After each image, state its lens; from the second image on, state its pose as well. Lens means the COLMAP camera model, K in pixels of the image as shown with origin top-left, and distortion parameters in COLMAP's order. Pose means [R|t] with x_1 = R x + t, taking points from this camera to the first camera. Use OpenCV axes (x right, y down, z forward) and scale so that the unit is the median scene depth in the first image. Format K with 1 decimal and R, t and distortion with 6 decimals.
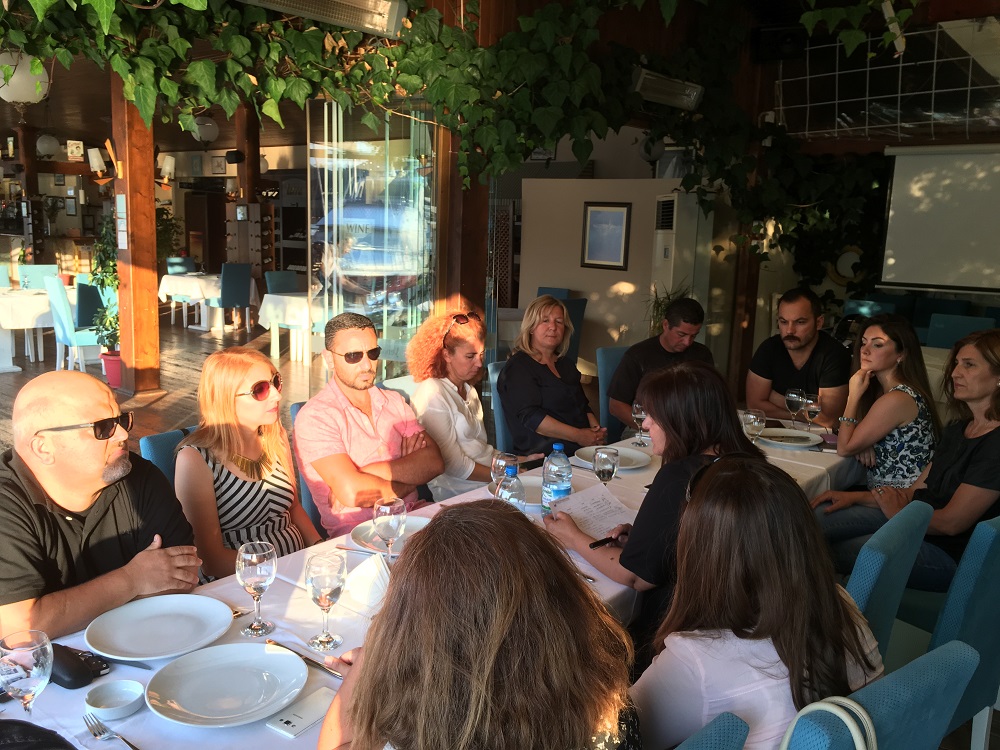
lens RADIAL K [[857.2, 0, 500.0], [0, 857.2, 375.0], [0, 0, 1]] dist [-0.004928, -0.008349]
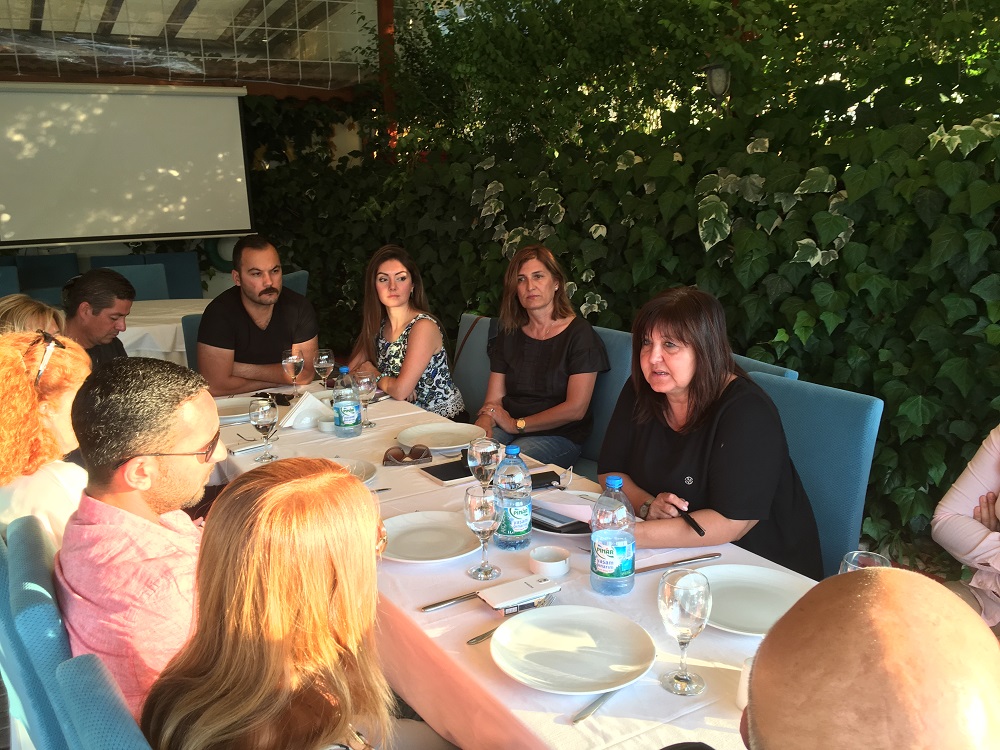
lens RADIAL K [[857.2, 0, 500.0], [0, 857.2, 375.0], [0, 0, 1]] dist [-0.004928, -0.008349]
pose [[0.326719, -0.240528, 0.914002, -0.215655], [0.198075, 0.963024, 0.182625, -0.041251], [-0.924132, 0.121374, 0.362281, 0.266146]]
